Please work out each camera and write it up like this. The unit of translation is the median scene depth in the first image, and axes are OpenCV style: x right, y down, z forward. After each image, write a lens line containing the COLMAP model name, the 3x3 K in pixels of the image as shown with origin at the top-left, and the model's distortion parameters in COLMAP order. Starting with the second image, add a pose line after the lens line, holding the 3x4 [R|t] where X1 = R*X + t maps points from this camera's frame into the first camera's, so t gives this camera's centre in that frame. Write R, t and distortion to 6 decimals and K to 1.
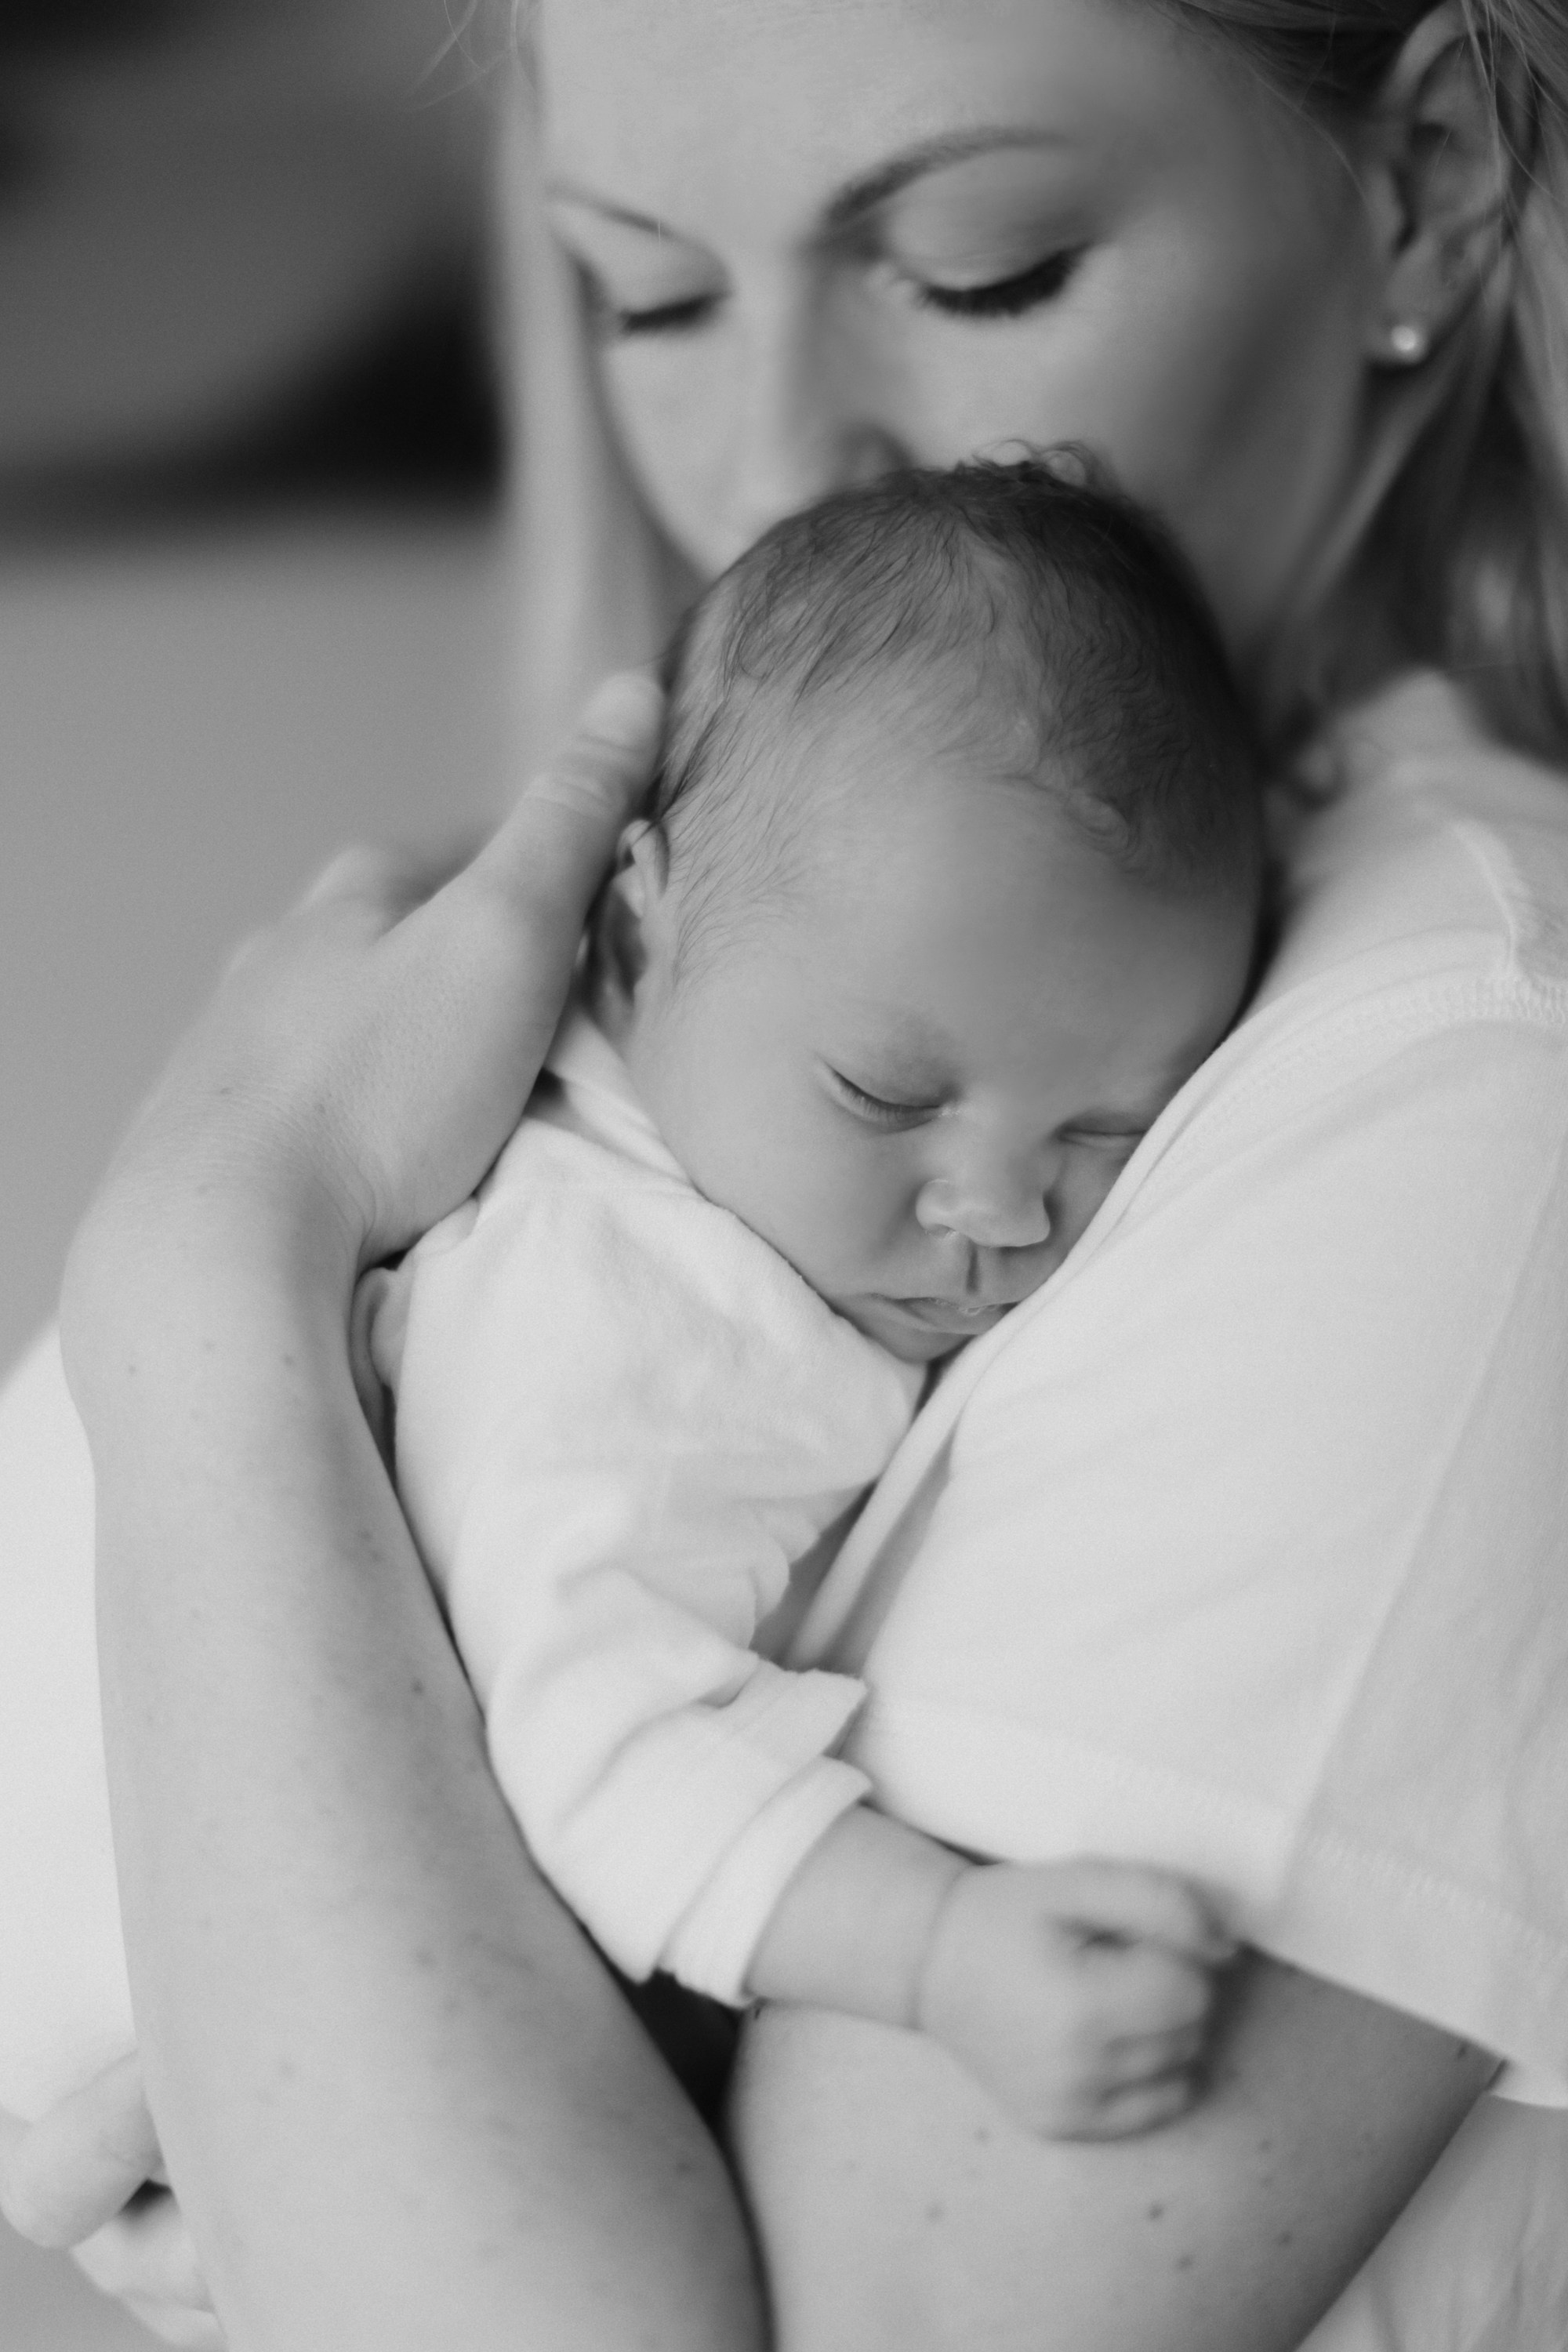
lens RADIAL K [[3689.7, 0, 784.0], [0, 3689.7, 1176.0], [0, 0, 1]] dist [0.097975, 0.058293]
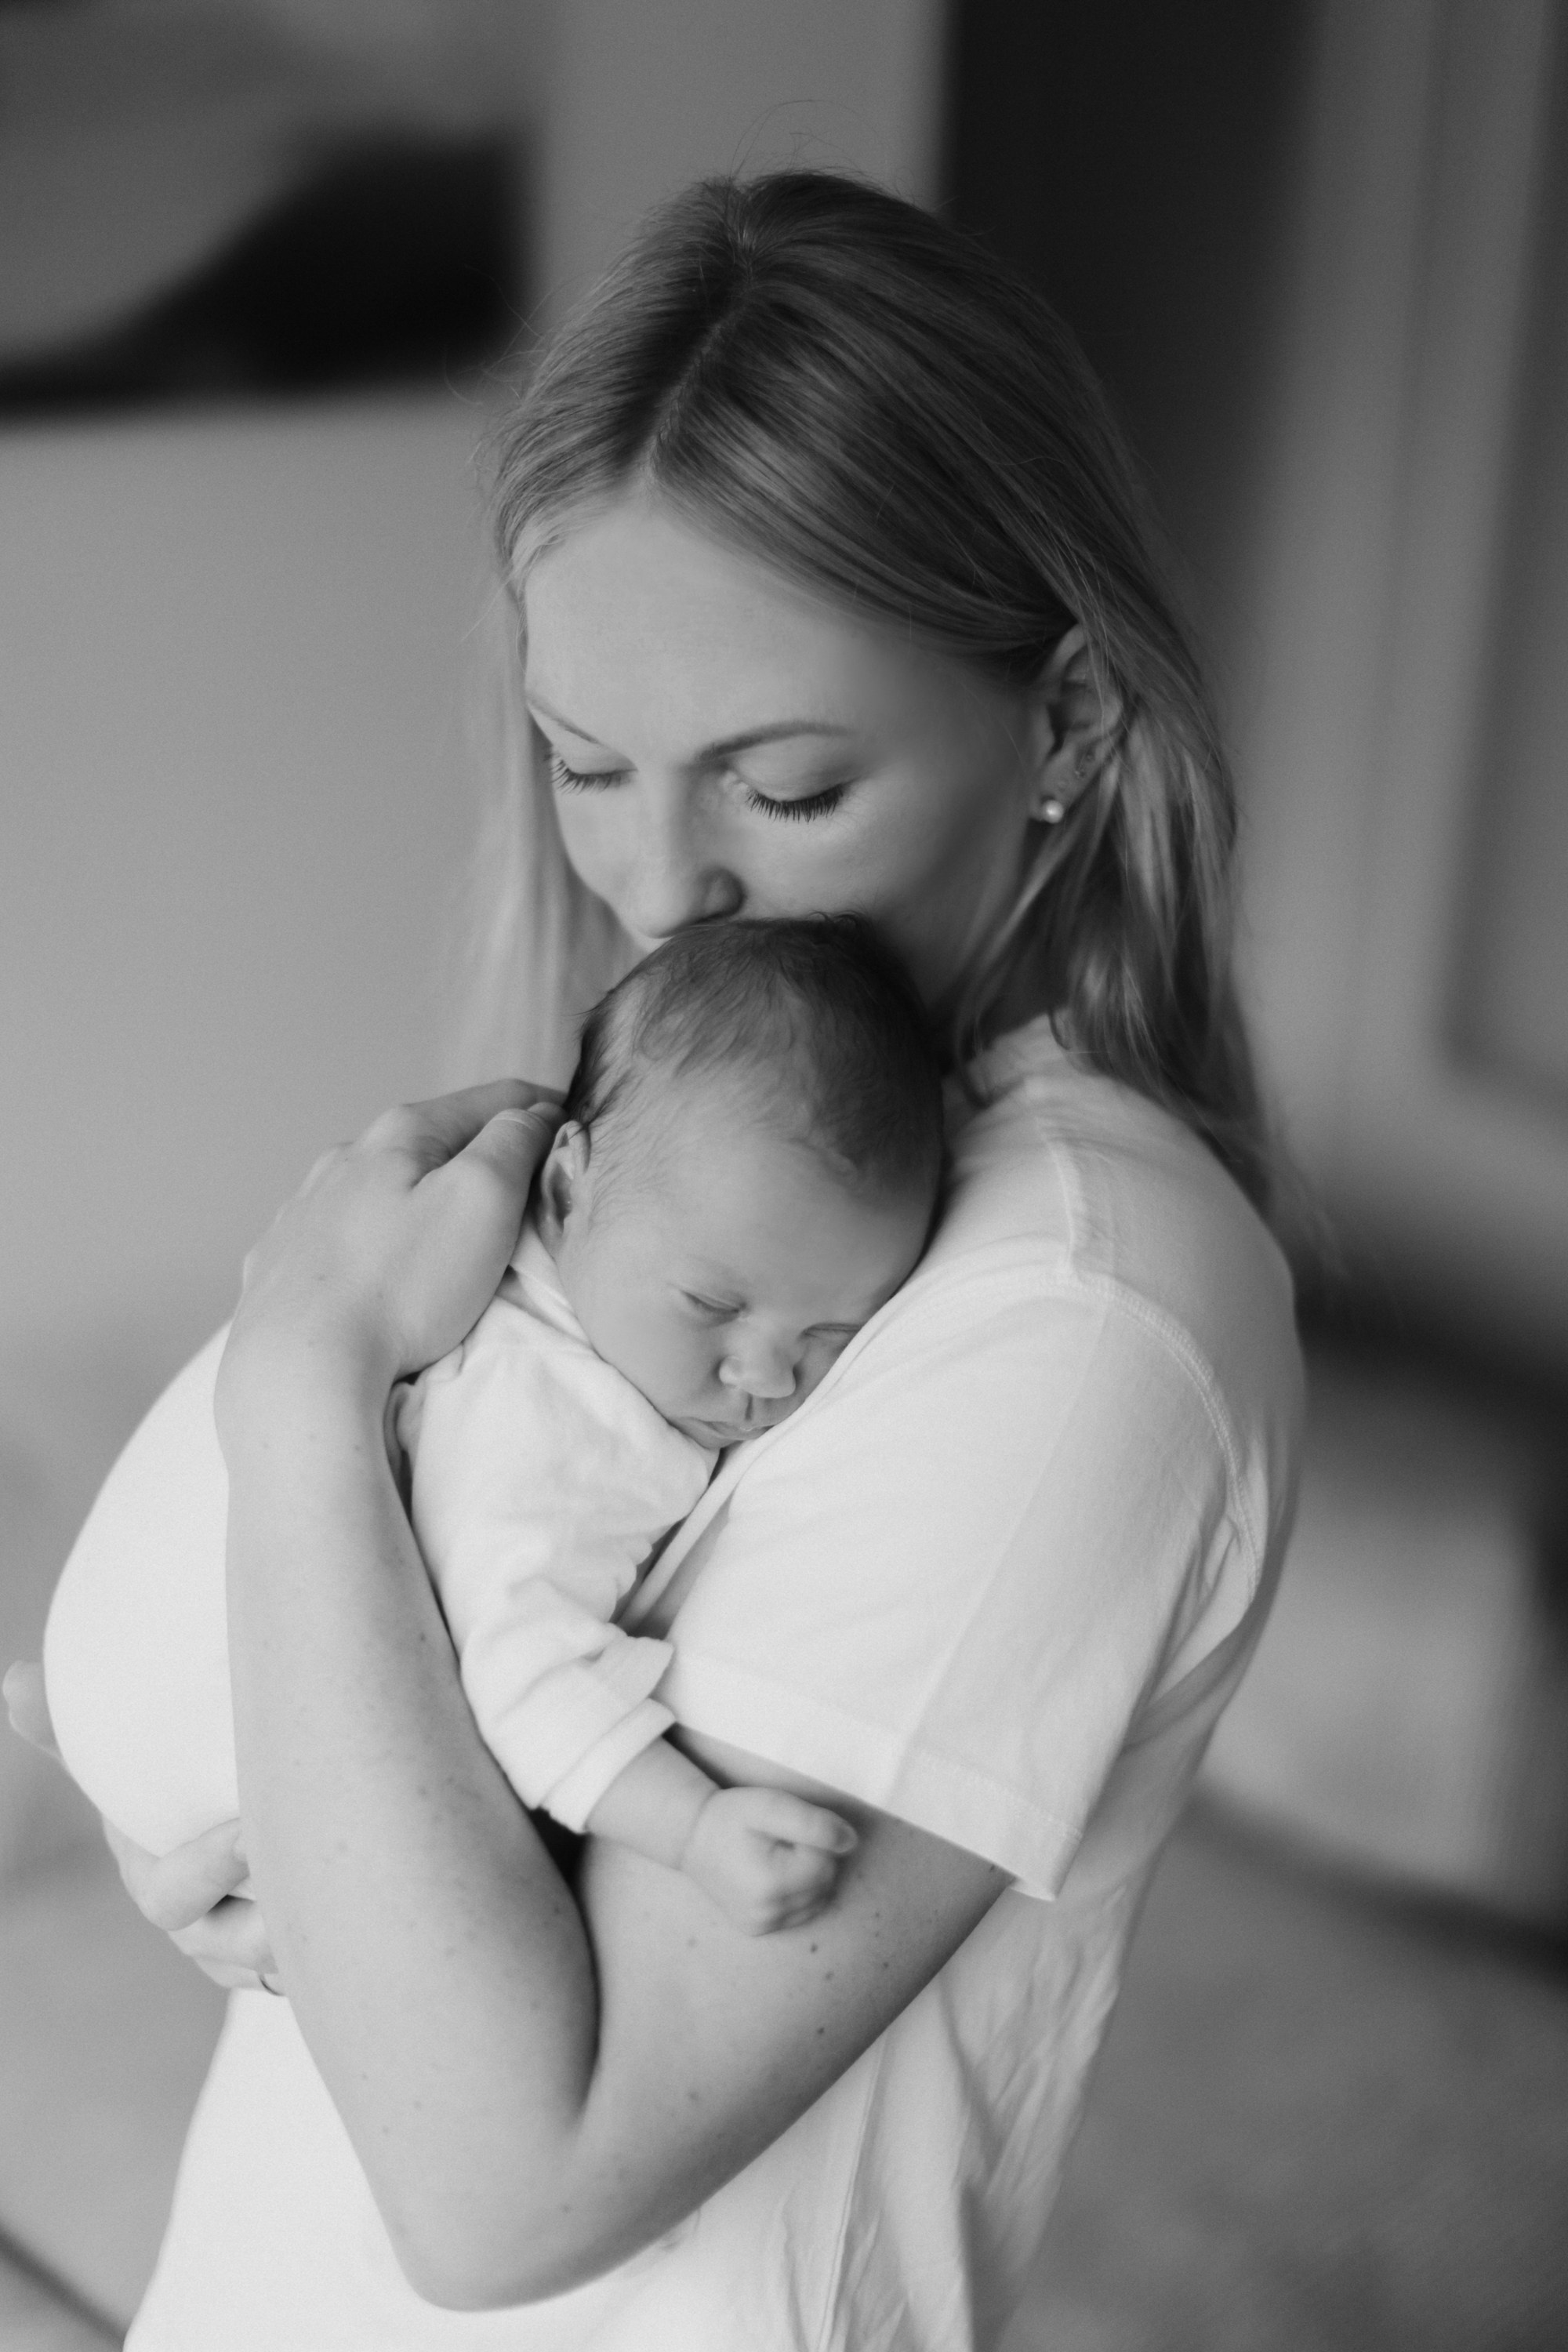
lens RADIAL K [[3689.7, 0, 784.0], [0, 3689.7, 1176.0], [0, 0, 1]] dist [0.097975, 0.058293]
pose [[0.994271, 0.067004, 0.083282, -0.084886], [-0.074322, 0.993334, 0.088118, -0.236572], [-0.076822, -0.093802, 0.992623, -0.707517]]
